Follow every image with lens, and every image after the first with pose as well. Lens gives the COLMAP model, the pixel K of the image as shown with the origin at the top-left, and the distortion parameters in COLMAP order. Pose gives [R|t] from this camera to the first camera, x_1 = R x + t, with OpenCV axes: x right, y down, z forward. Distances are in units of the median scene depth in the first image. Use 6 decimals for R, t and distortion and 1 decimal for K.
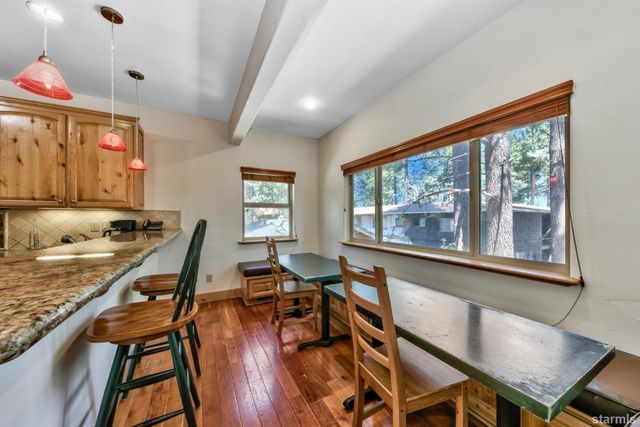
lens RADIAL K [[229.4, 0, 321.3], [0, 229.4, 214.5], [0, 0, 1]] dist [-0.007831, 0.000152]
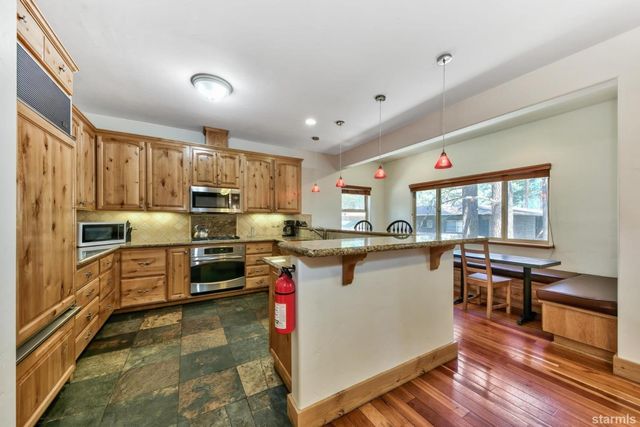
lens RADIAL K [[229.4, 0, 325.5], [0, 229.4, 218.9], [0, 0, 1]] dist [-0.007831, 0.000152]
pose [[0.999665, 0.000366, 0.025886, -0.511566], [-0.000617, 0.999953, 0.009675, -0.000284], [-0.025881, -0.009687, 0.999618, -0.520385]]
